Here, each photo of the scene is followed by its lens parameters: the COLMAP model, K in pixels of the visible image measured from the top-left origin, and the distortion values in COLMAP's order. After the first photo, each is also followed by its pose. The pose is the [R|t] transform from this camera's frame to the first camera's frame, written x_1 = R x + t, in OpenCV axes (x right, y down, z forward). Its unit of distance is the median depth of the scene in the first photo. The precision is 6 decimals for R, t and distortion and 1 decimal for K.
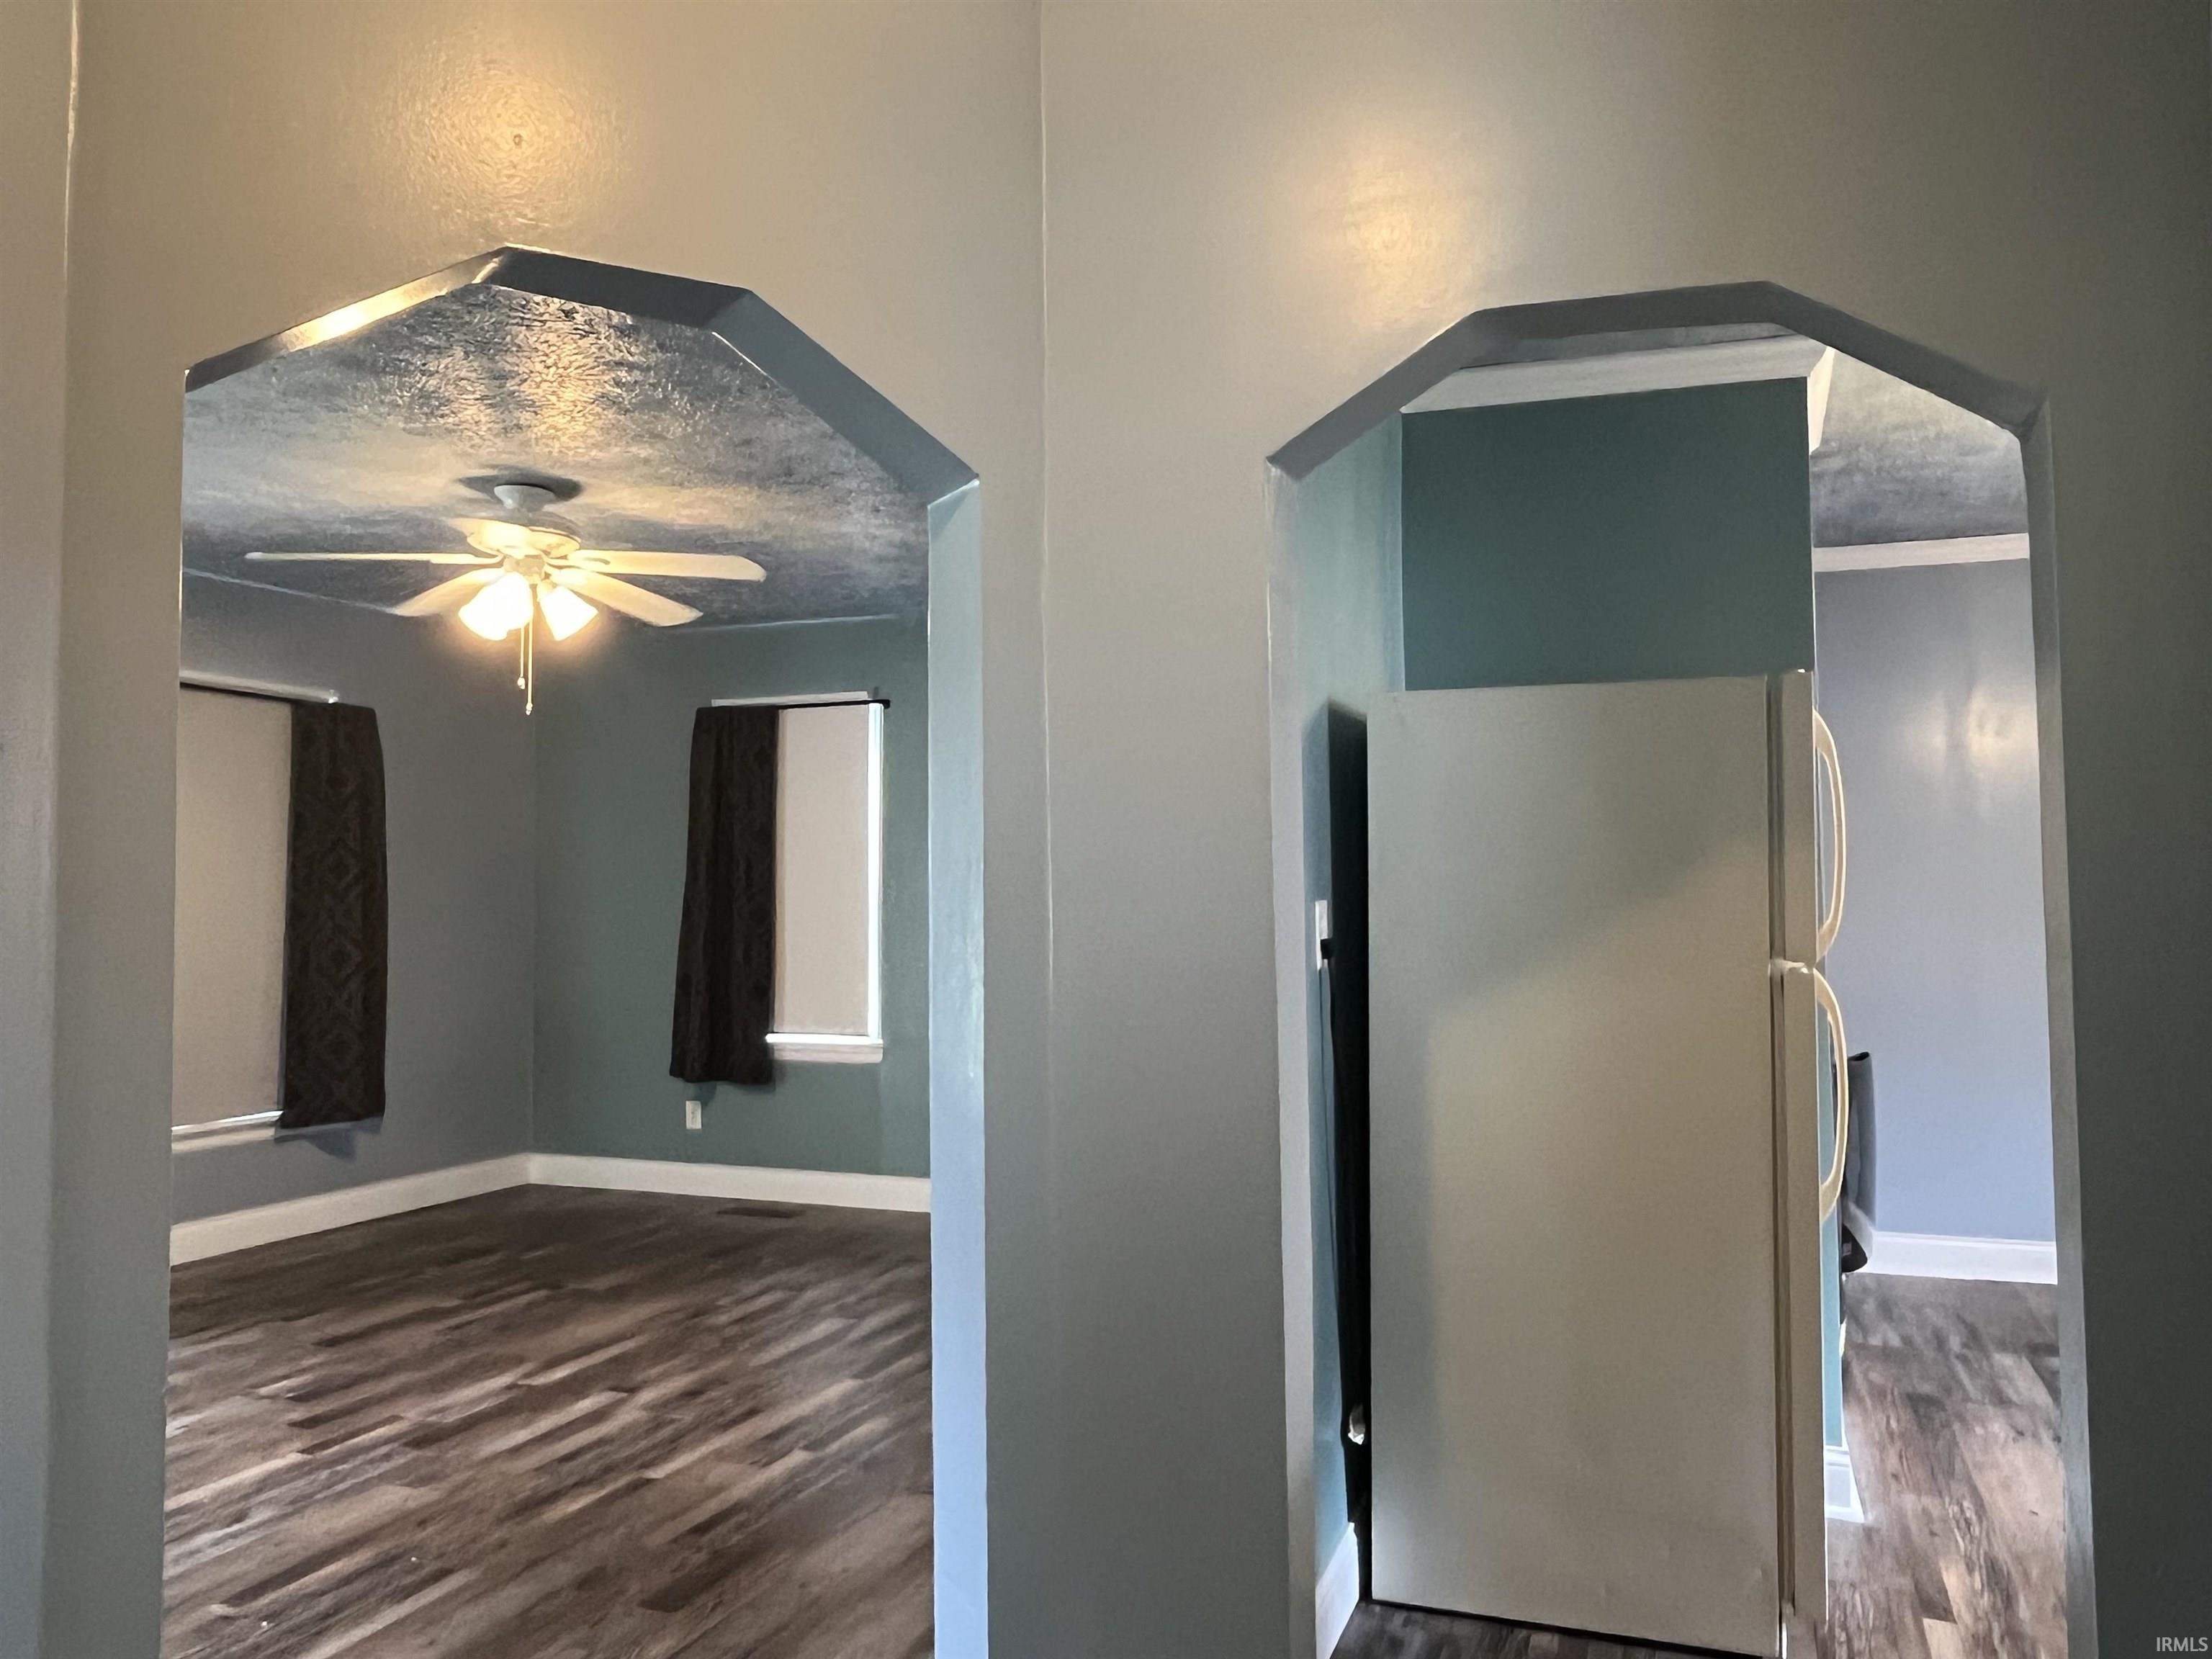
lens RADIAL K [[1641.1, 0, 1113.9], [0, 1641.1, 842.1], [0, 0, 1]] dist [-0.003442, 0.000199]
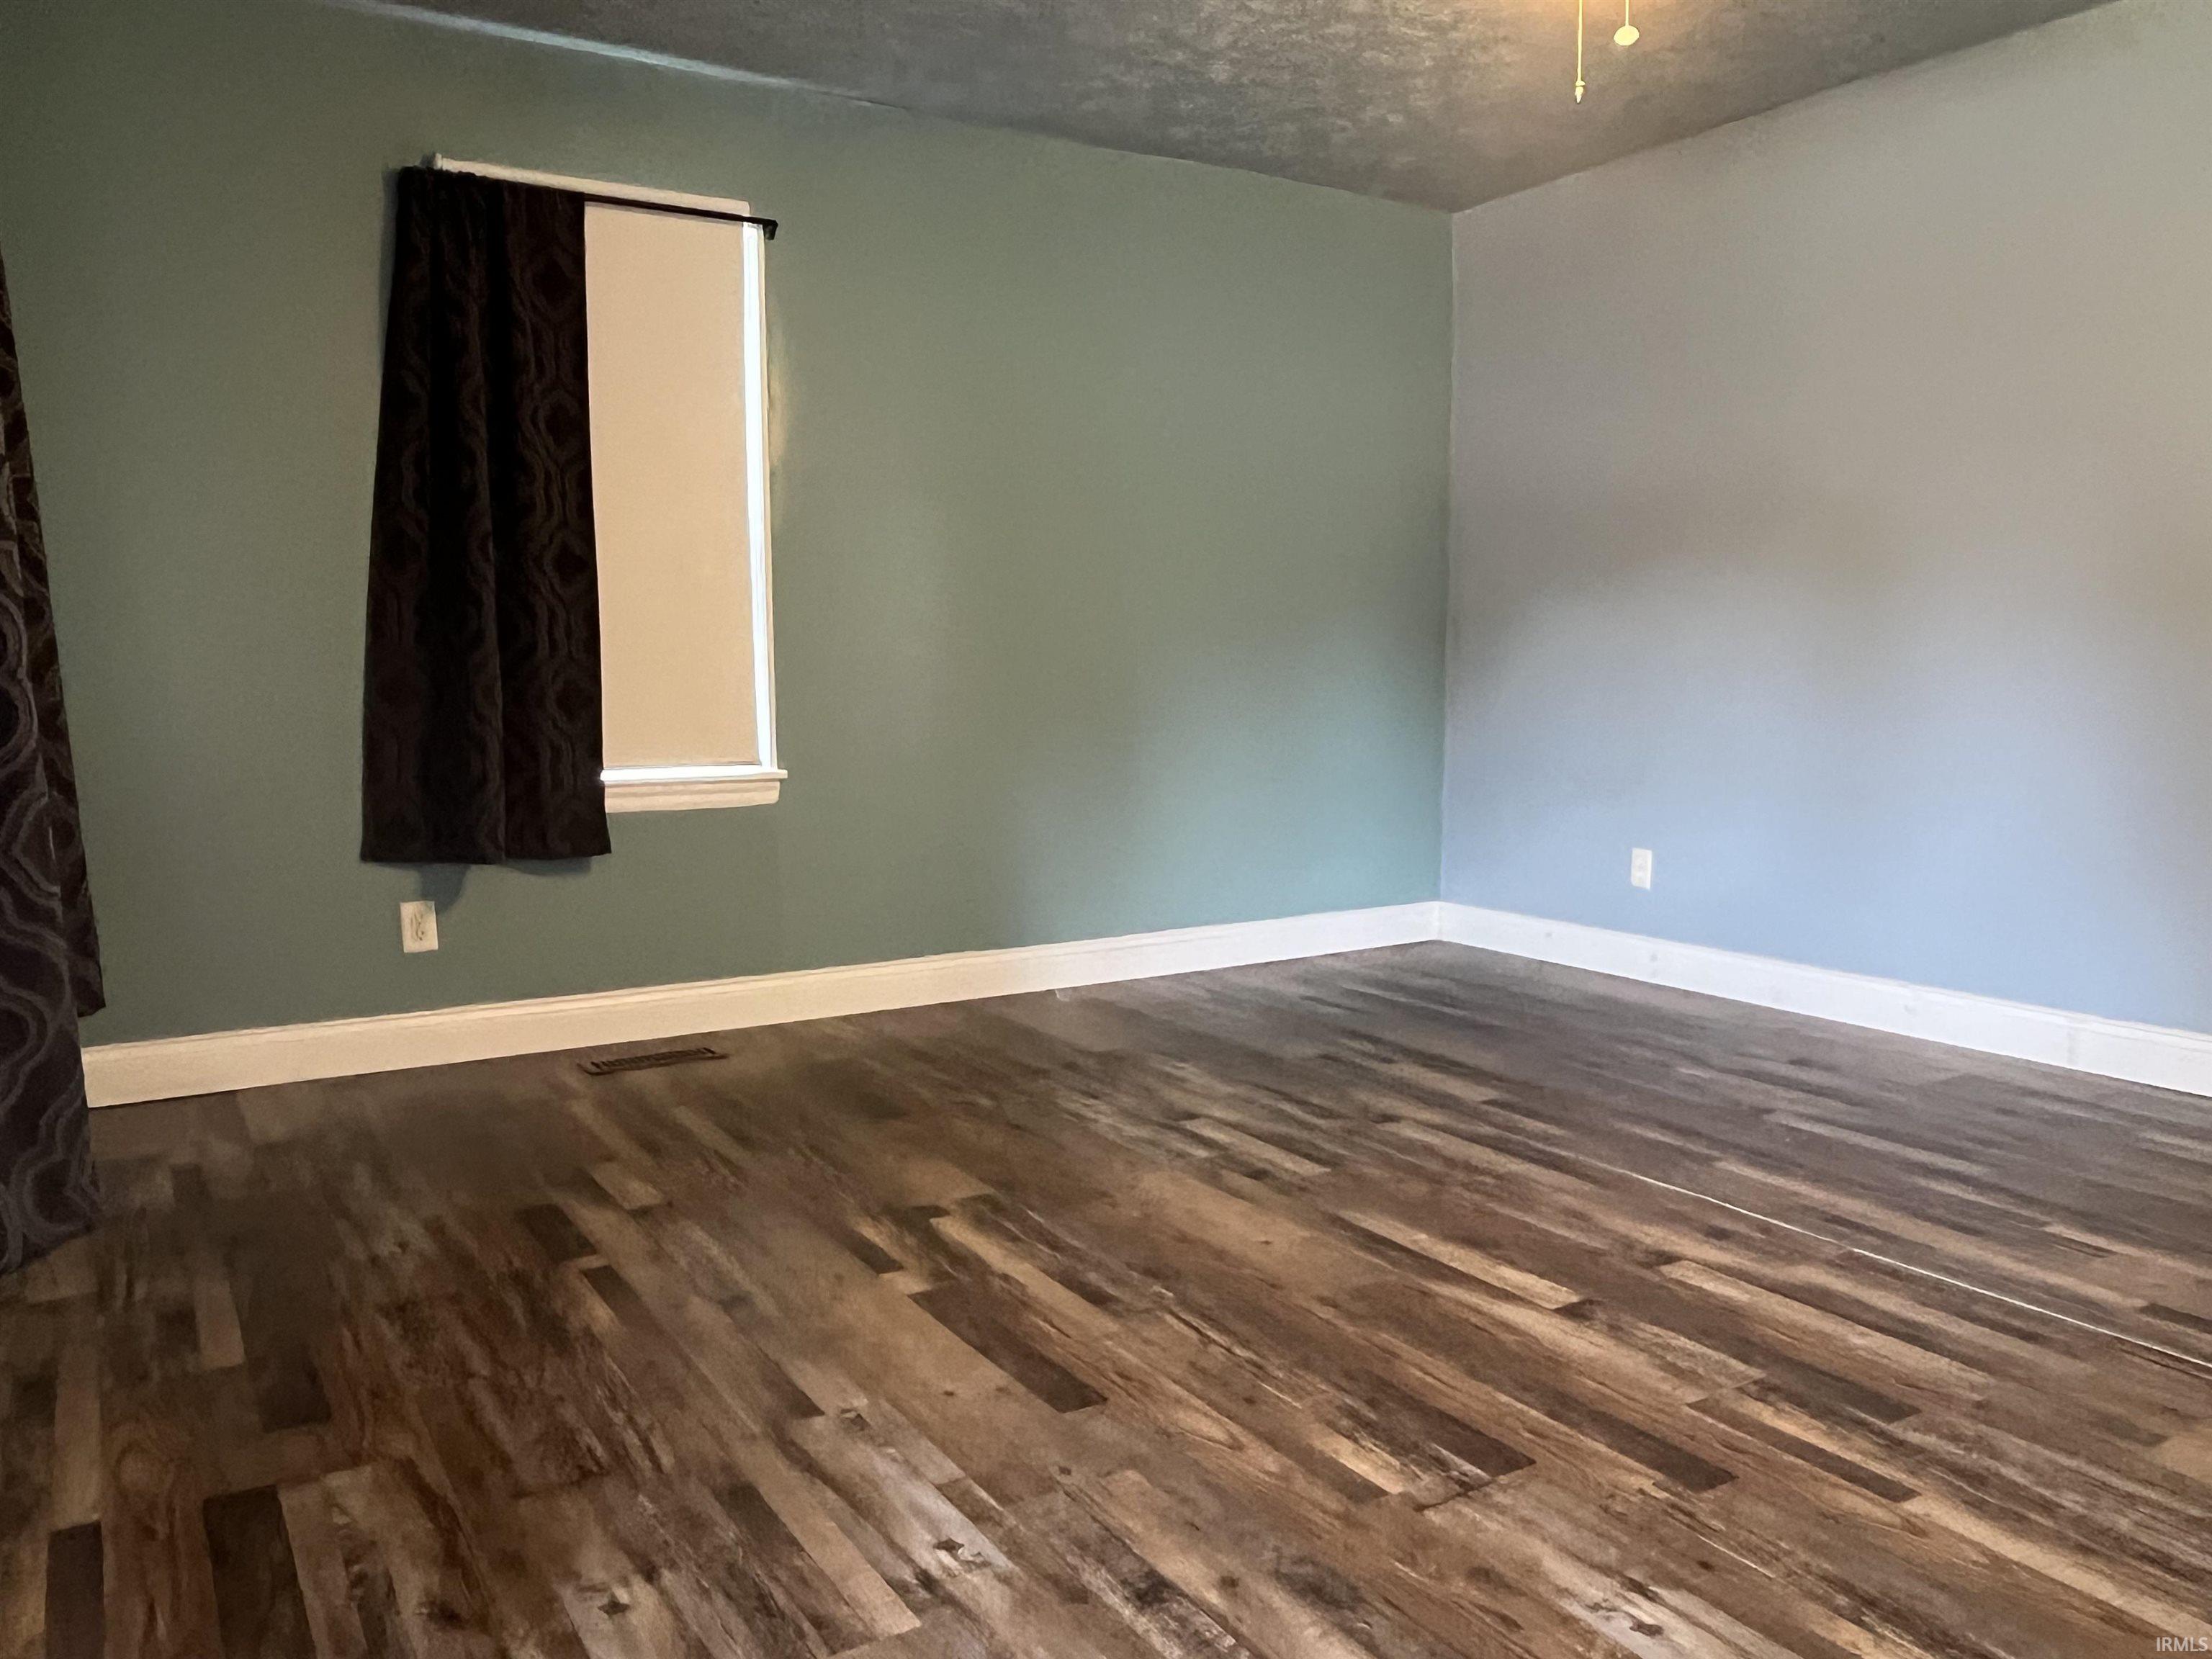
lens RADIAL K [[1641.1, 0, 1091.8], [0, 1641.1, 835.3], [0, 0, 1]] dist [-0.003442, 0.000199]
pose [[0.609437, -0.083587, 0.788416, -0.913967], [-0.028807, 0.991436, 0.127378, 0.096875], [-0.792311, -0.100341, 0.601810, 0.806580]]
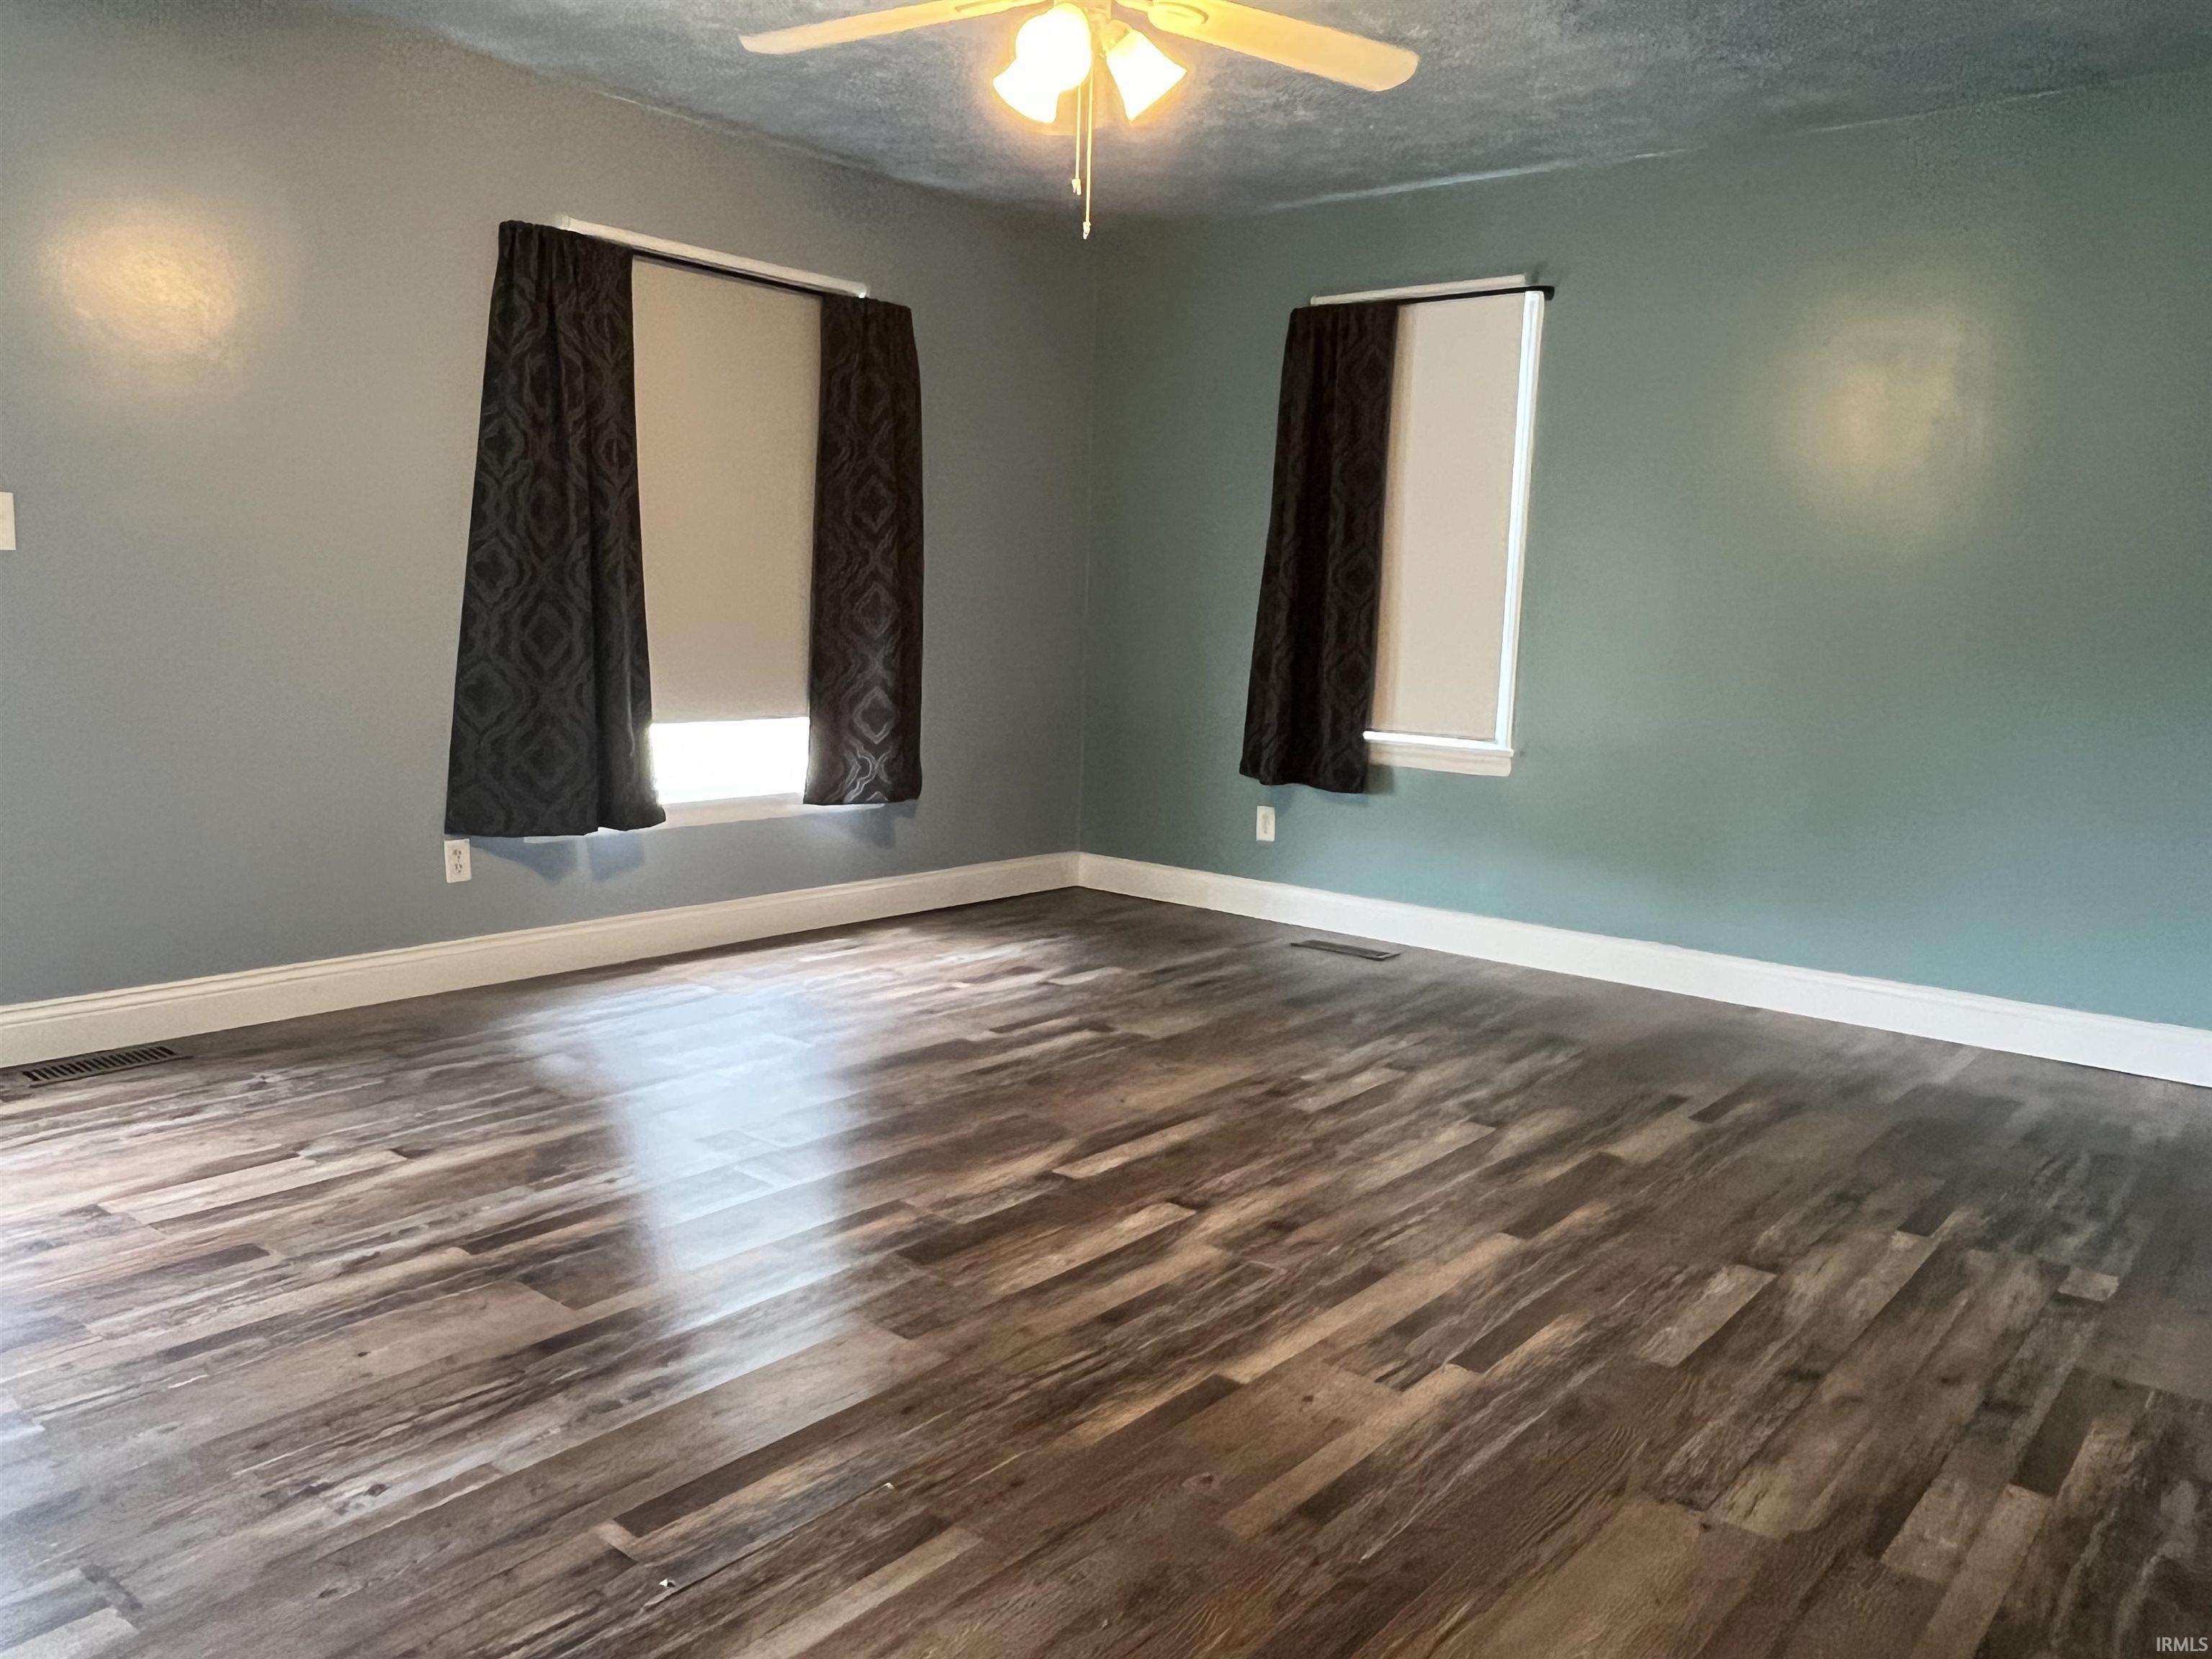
lens RADIAL K [[1641.1, 0, 1103.8], [0, 1641.1, 842.8], [0, 0, 1]] dist [-0.003442, 0.000199]
pose [[0.944610, 0.082280, -0.317715, -0.116907], [-0.024019, 0.982799, 0.183107, 0.045204], [0.327316, -0.165334, 0.930338, 0.339039]]
